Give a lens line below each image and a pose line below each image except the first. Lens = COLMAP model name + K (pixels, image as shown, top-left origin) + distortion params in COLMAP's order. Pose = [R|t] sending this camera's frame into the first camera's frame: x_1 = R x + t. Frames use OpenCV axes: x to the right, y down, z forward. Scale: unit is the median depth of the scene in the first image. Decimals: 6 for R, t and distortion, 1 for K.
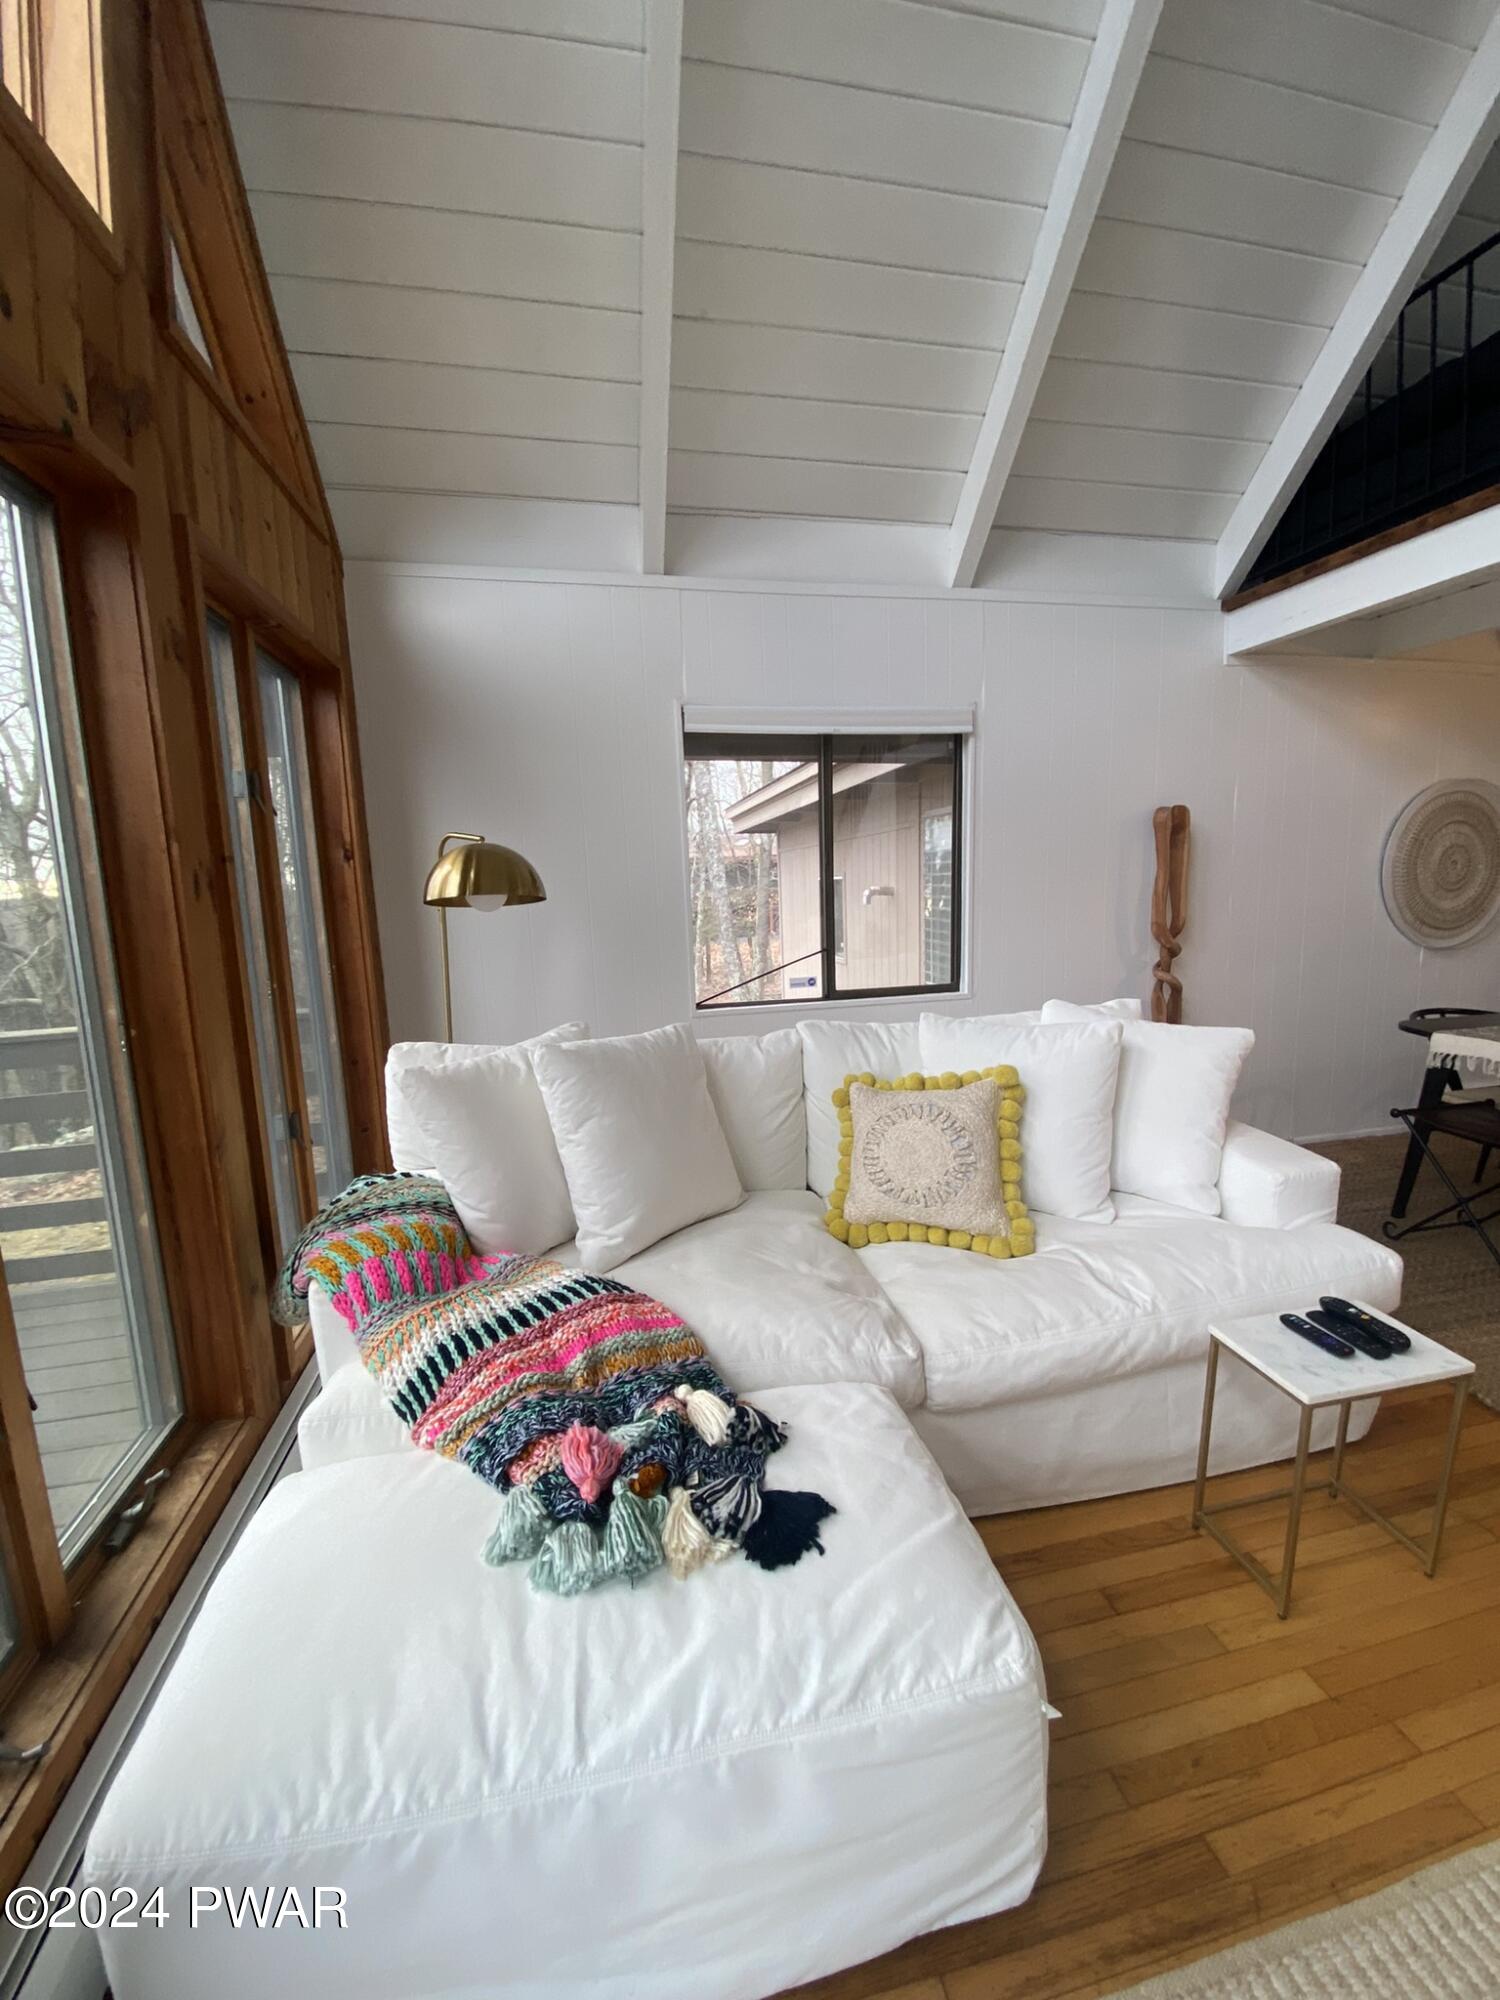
lens RADIAL K [[796.7, 0, 758.7], [0, 796.7, 994.8], [0, 0, 1]] dist [0.019634, -0.020078]
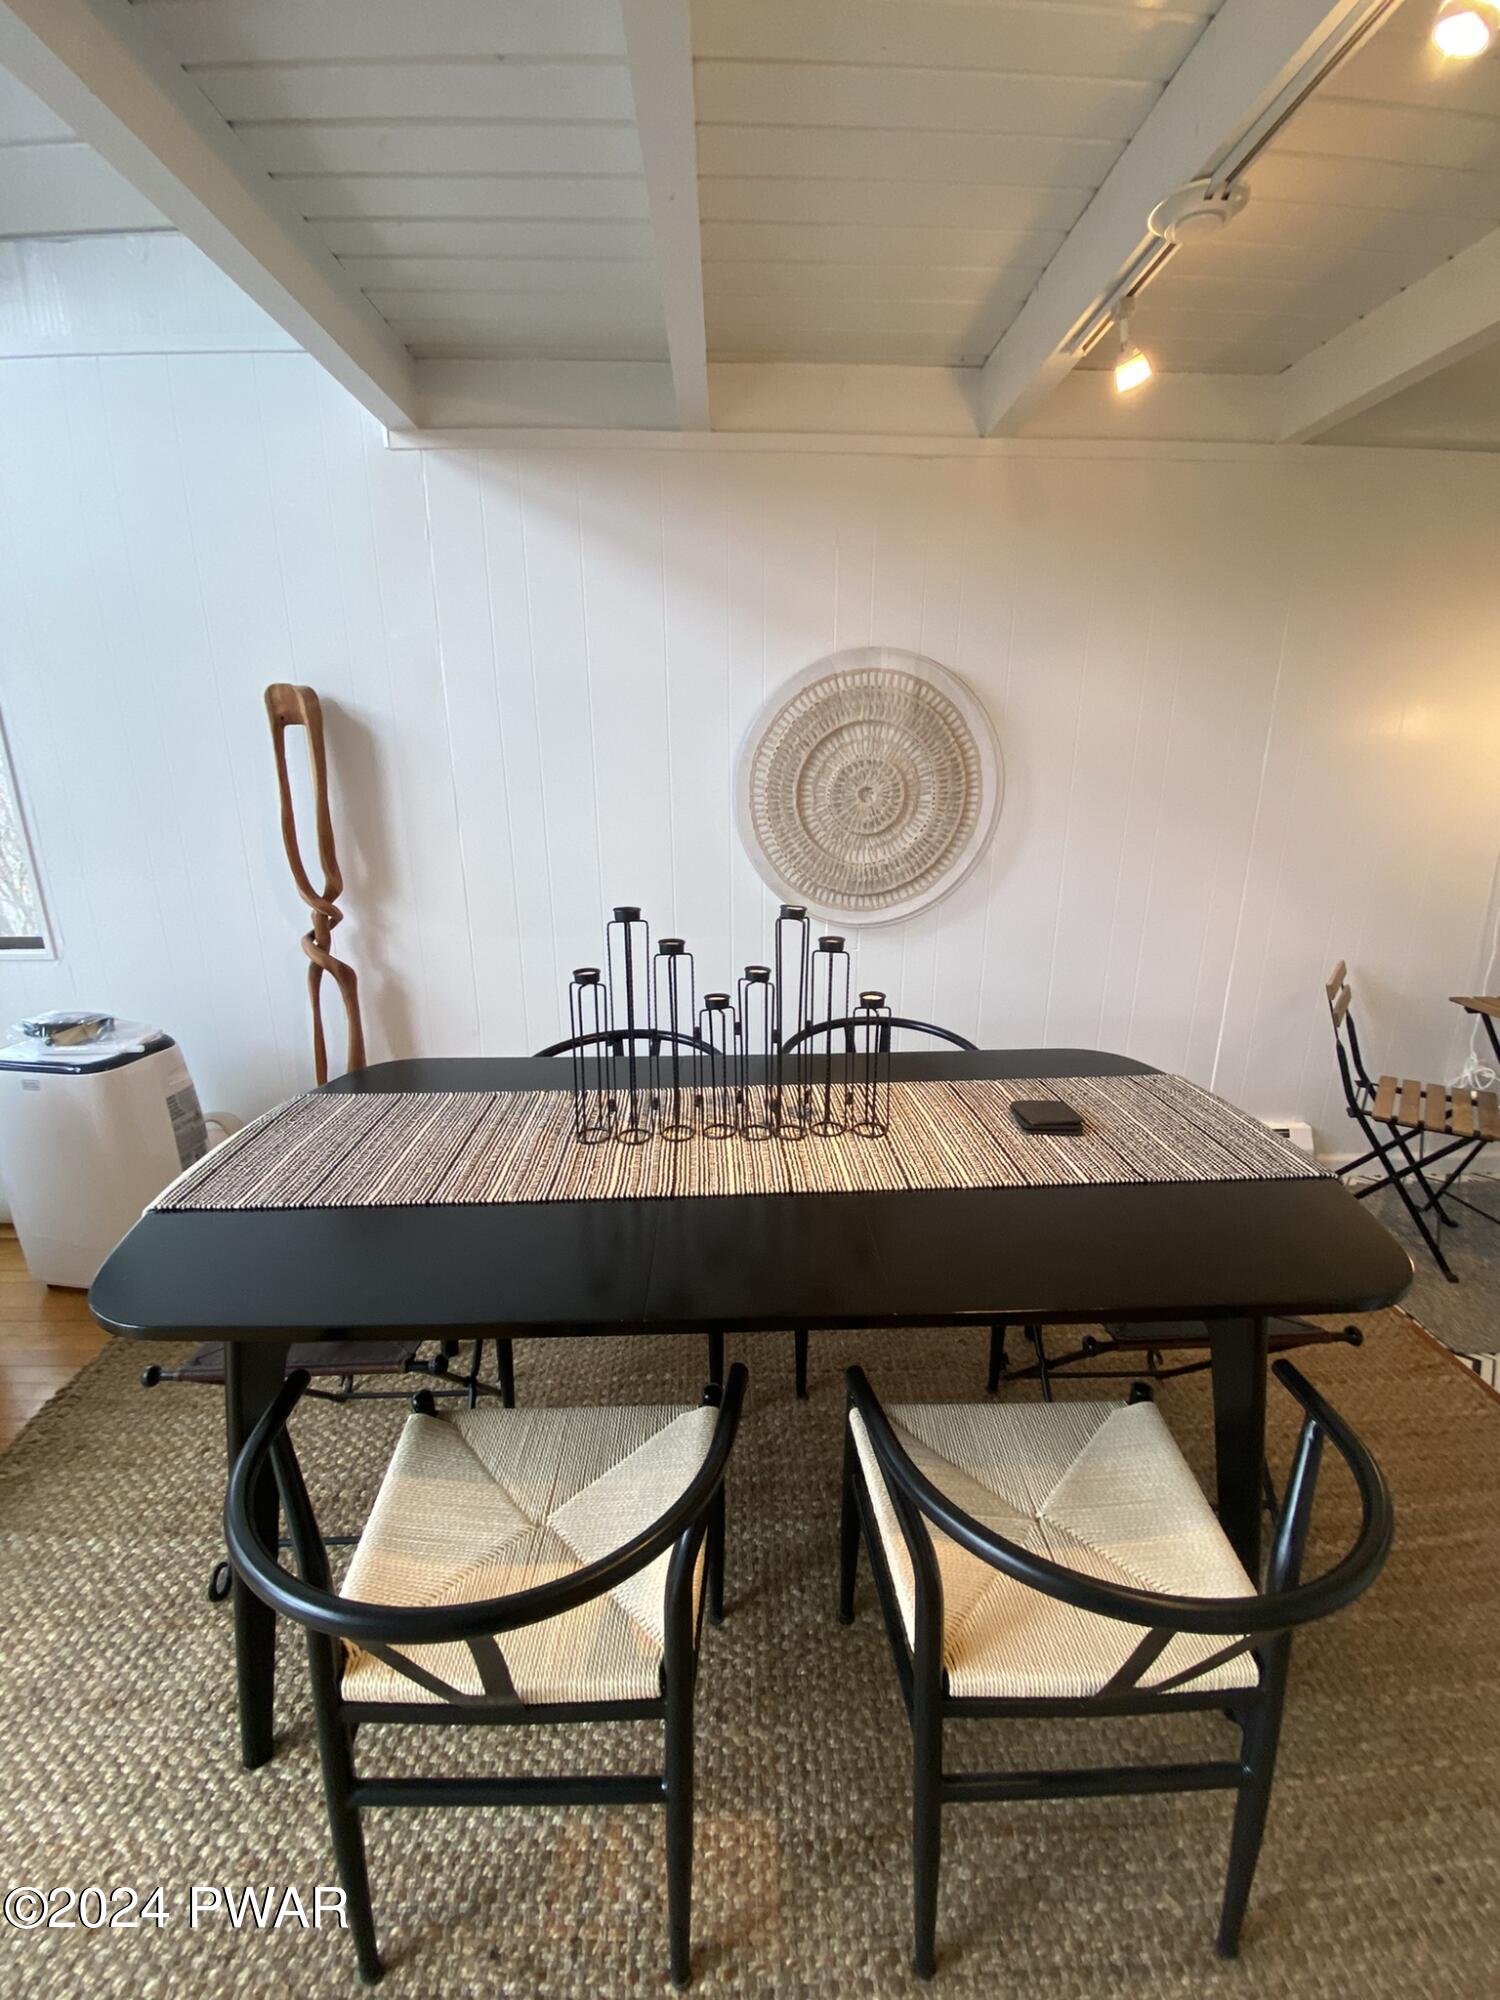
lens RADIAL K [[803.8, 0, 750.0], [0, 803.8, 1000.0], [0, 0, 1]] dist [0.001482, -0.014307]
pose [[0.987855, 0.068284, -0.139571, 1.015857], [-0.050744, 0.990785, 0.125581, -0.090053], [0.146860, -0.116973, 0.982217, 0.412665]]
